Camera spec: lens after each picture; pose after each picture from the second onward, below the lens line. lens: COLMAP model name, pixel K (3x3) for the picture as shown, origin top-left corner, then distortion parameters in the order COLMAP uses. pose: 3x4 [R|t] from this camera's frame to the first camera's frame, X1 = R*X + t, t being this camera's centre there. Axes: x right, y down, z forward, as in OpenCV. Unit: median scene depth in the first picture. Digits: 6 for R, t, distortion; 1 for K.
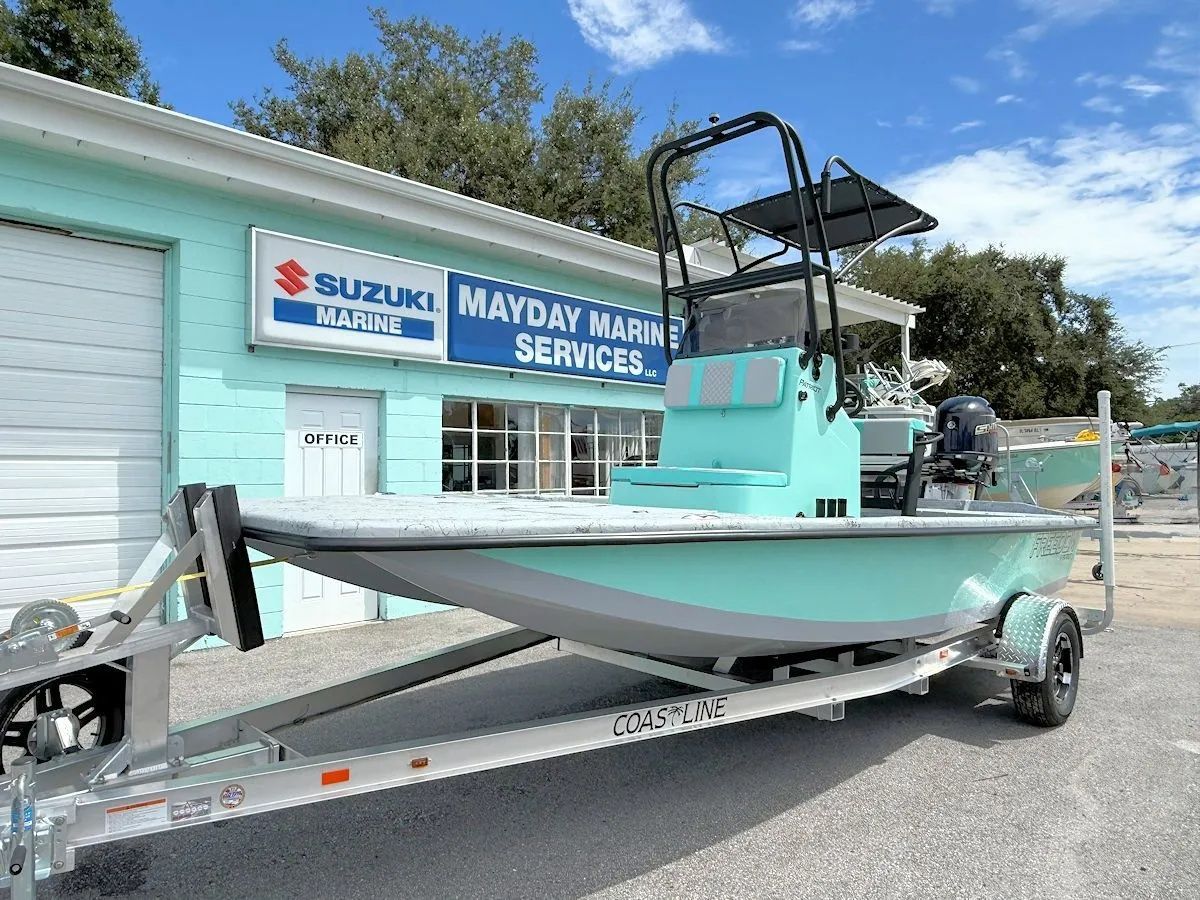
lens RADIAL K [[810.4, 0, 600.0], [0, 810.4, 450.0], [0, 0, 1]] dist [0.001897, -0.003687]
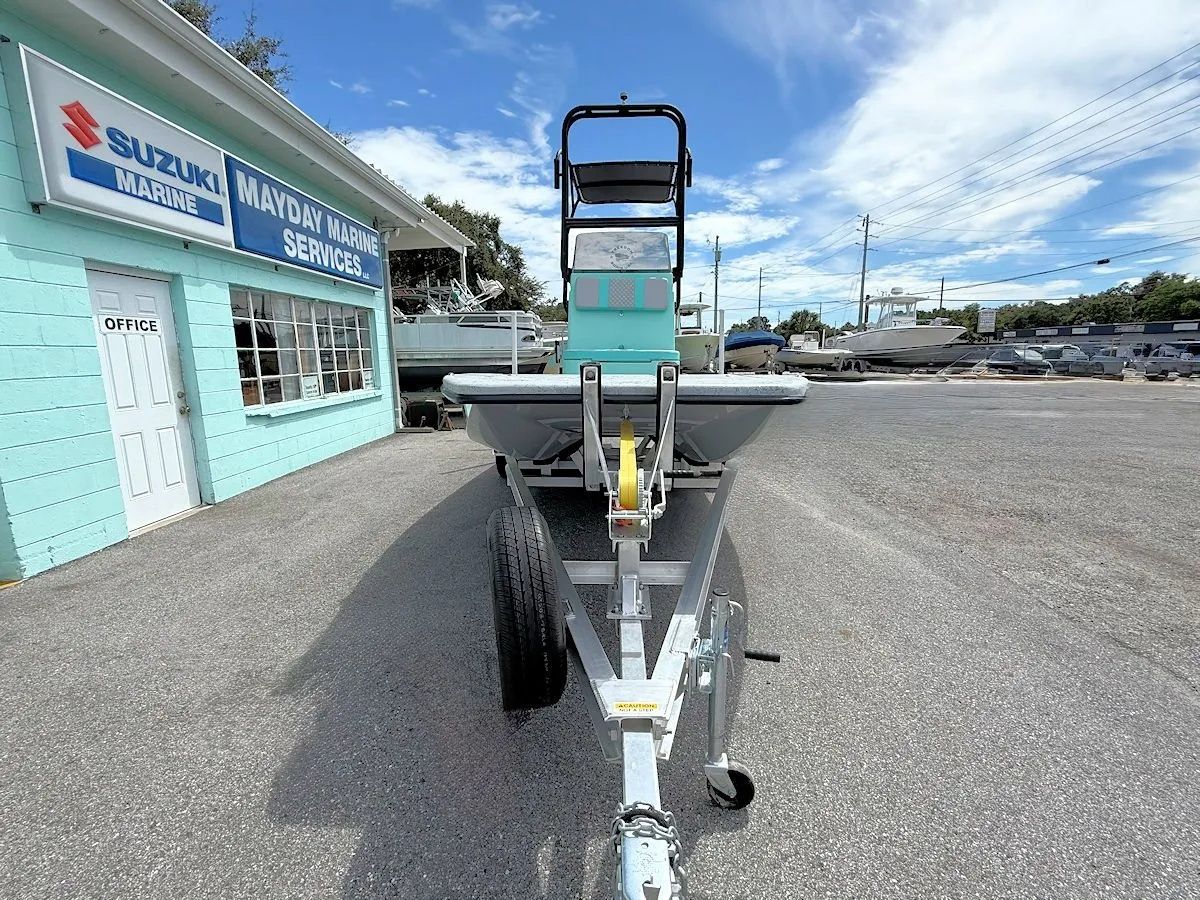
lens RADIAL K [[557.9, 0, 600.0], [0, 557.9, 450.0], [0, 0, 1]] dist [0.001303, -0.000567]
pose [[0.726174, -0.126826, 0.675711, -0.329274], [-0.004195, 0.982002, 0.188823, 0.003624], [-0.687498, -0.139954, 0.712573, 0.137661]]
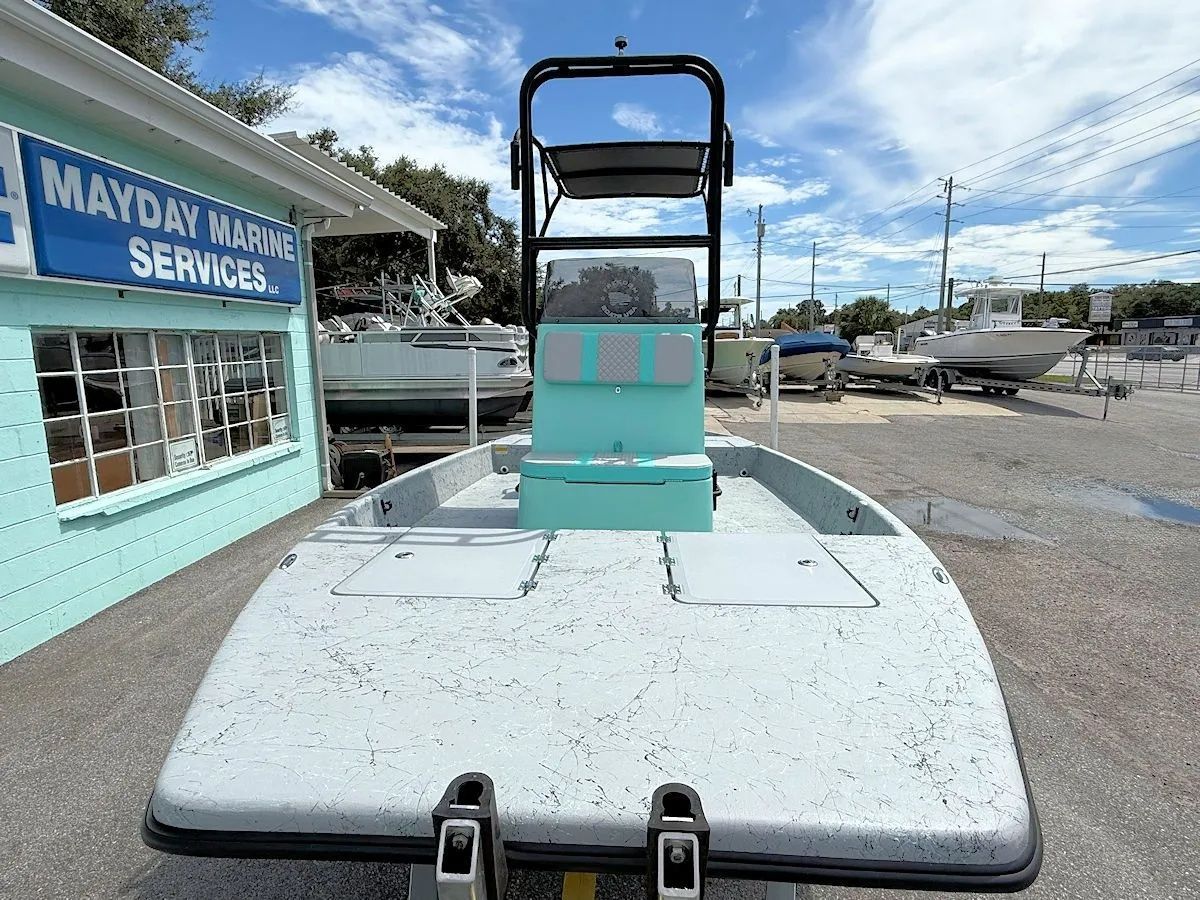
lens RADIAL K [[679.8, 0, 597.9], [0, 679.8, 453.0], [0, 0, 1]] dist [0.002887, -0.001261]
pose [[0.743712, -0.115853, 0.658385, -0.211064], [-0.003570, 0.984166, 0.177213, -0.060870], [-0.668491, -0.134146, 0.731522, 0.234319]]
